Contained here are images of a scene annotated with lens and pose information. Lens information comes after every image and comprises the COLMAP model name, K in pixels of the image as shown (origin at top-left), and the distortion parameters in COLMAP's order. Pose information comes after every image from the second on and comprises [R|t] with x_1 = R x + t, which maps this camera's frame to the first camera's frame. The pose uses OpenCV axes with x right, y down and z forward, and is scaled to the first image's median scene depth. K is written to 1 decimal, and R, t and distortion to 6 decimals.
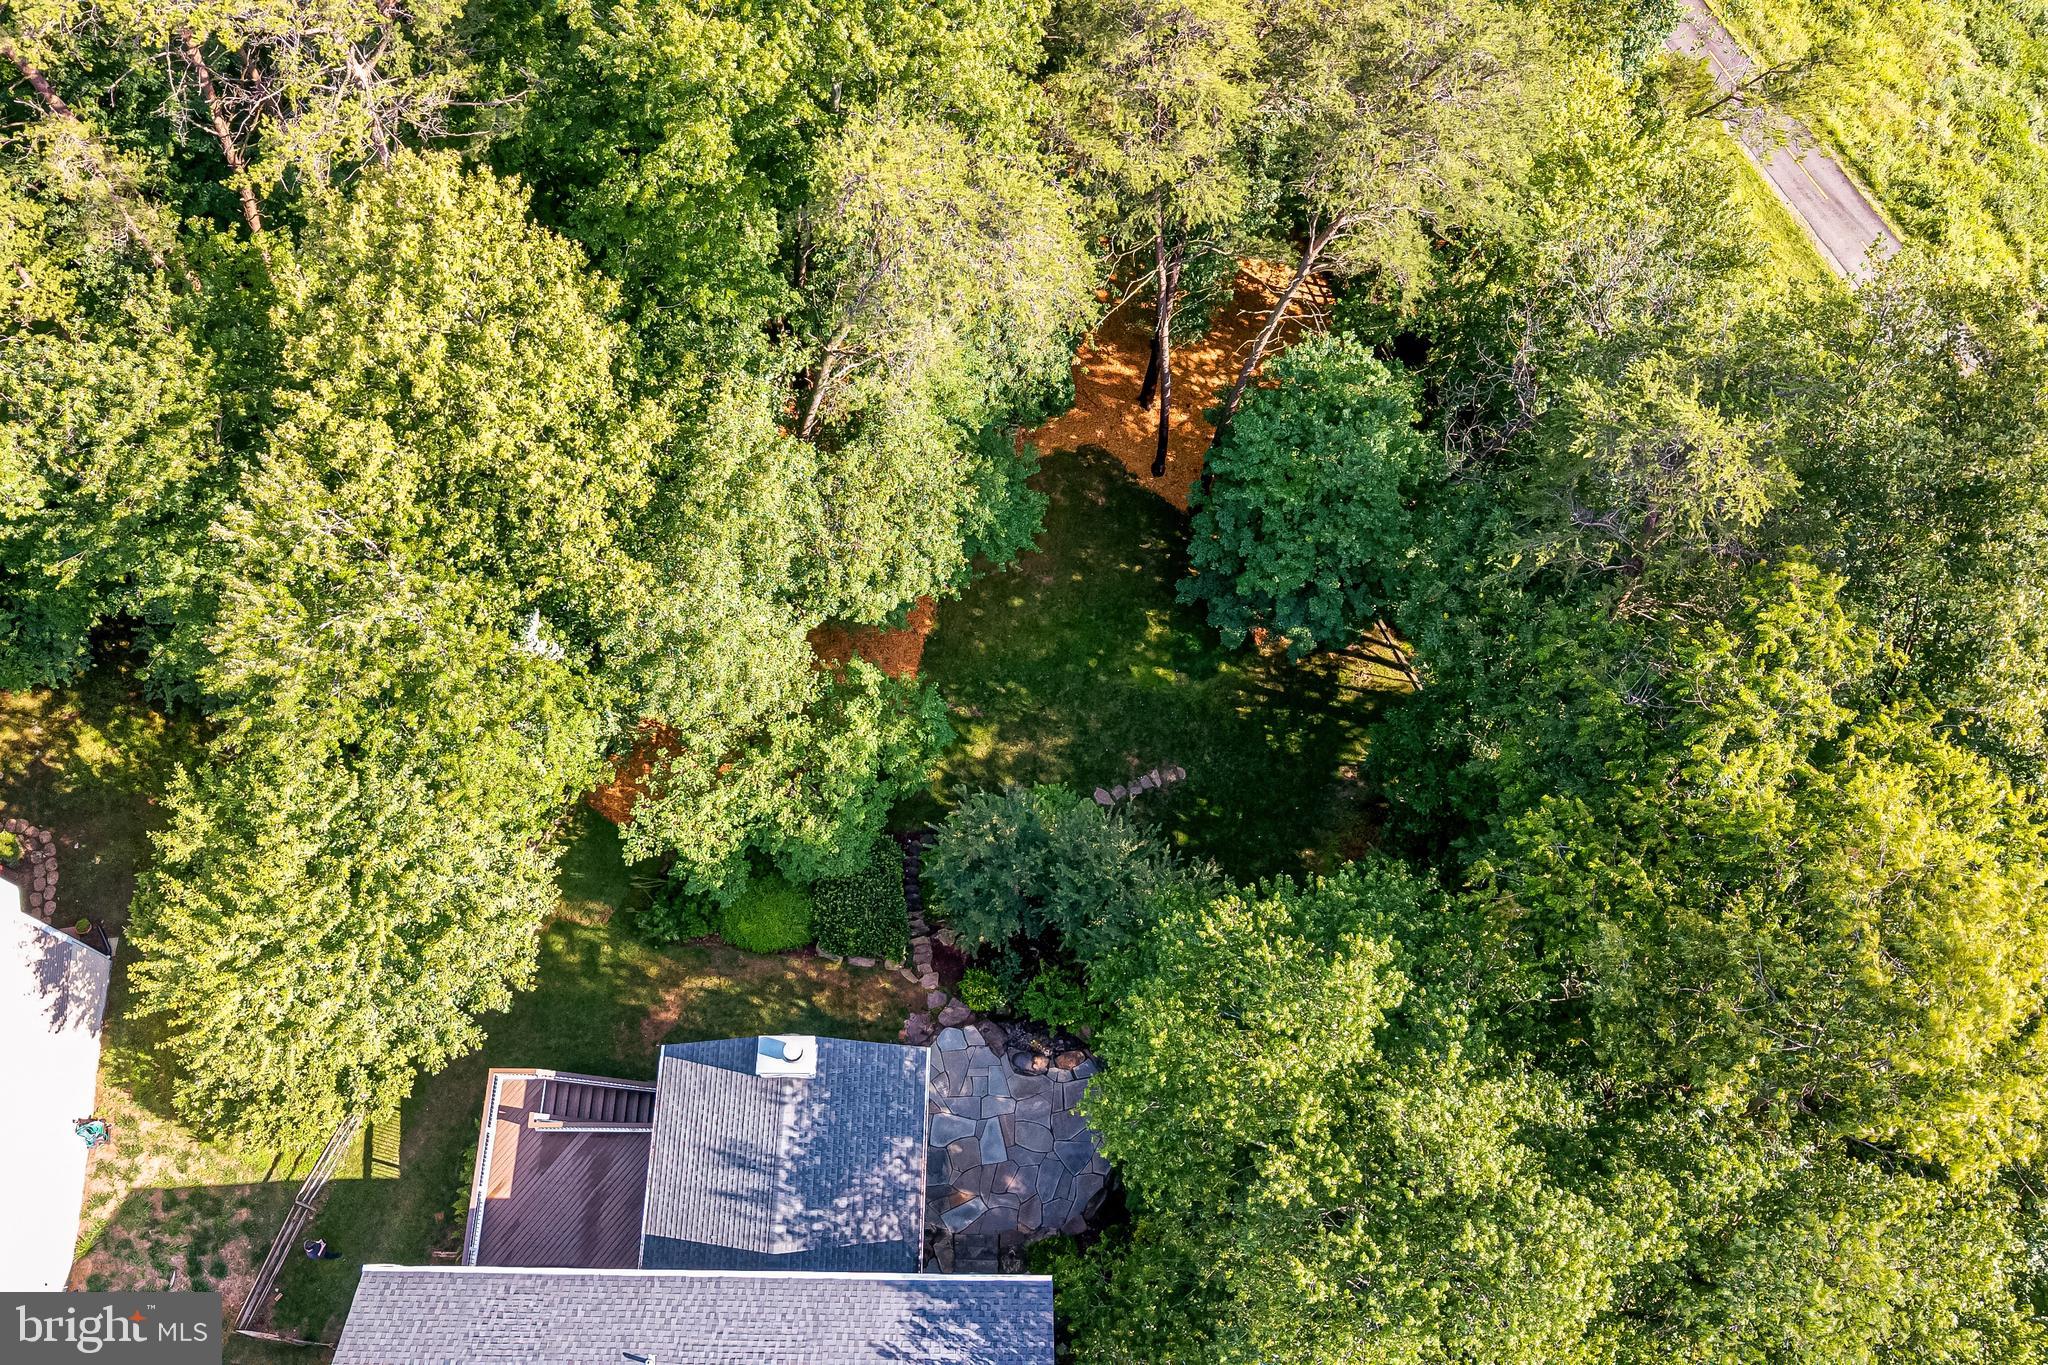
lens RADIAL K [[1593.4, 0, 1070.8], [0, 1593.4, 675.2], [0, 0, 1]] dist [0.025593, -0.003293]
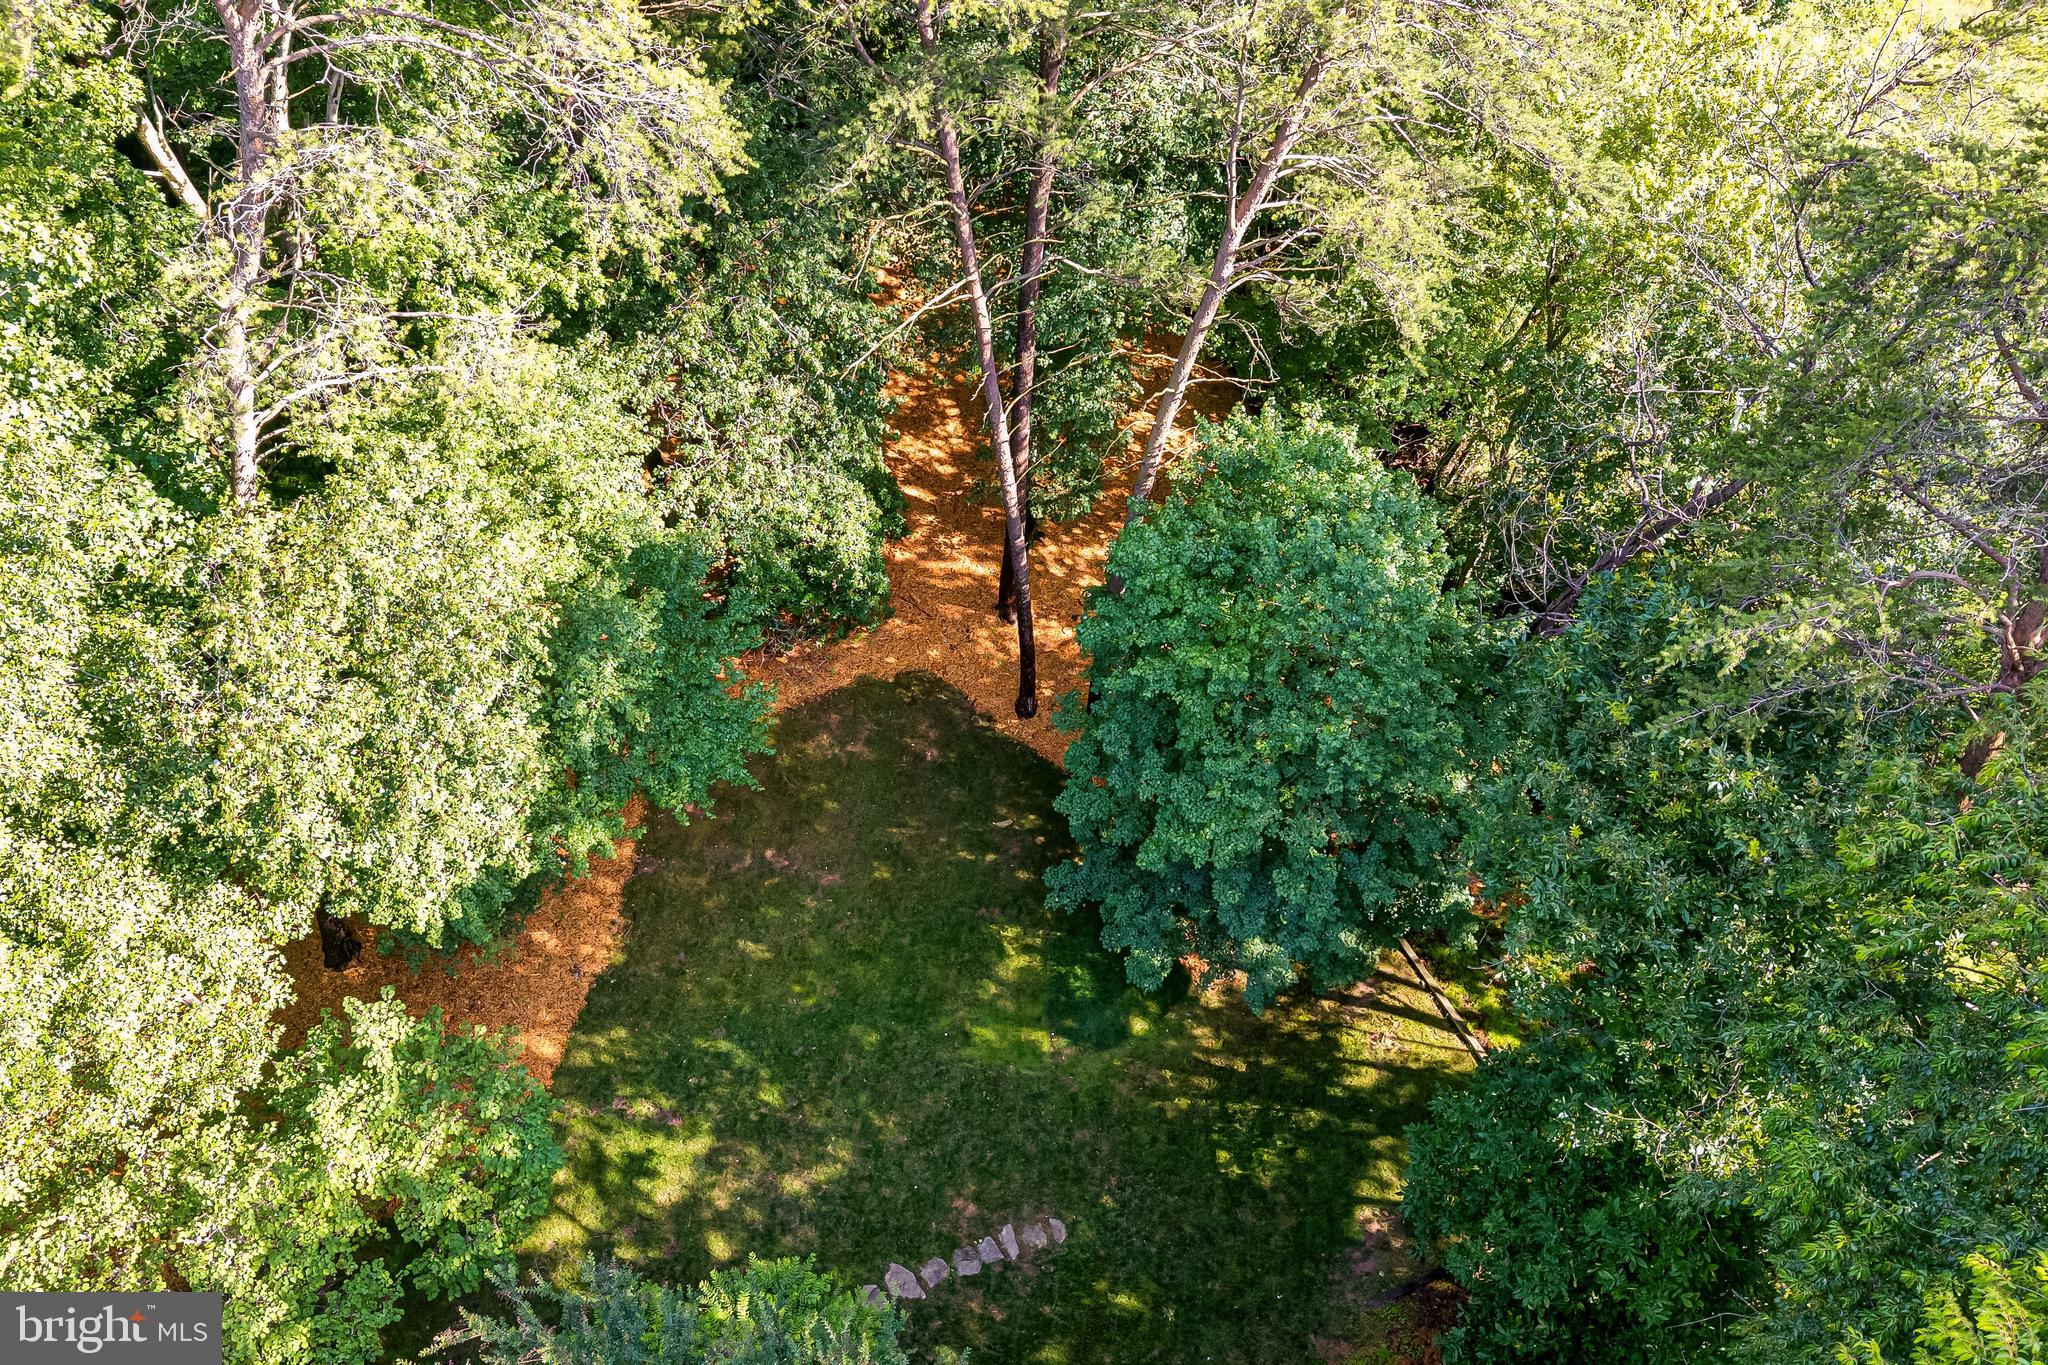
lens RADIAL K [[1541.7, 0, 1027.0], [0, 1541.7, 589.1], [0, 0, 1]] dist [0.005461, -0.002417]
pose [[0.999446, -0.025225, -0.021720, 0.072442], [0.016804, 0.945588, -0.324934, 0.025417], [0.028735, 0.324389, 0.945487, 0.428831]]
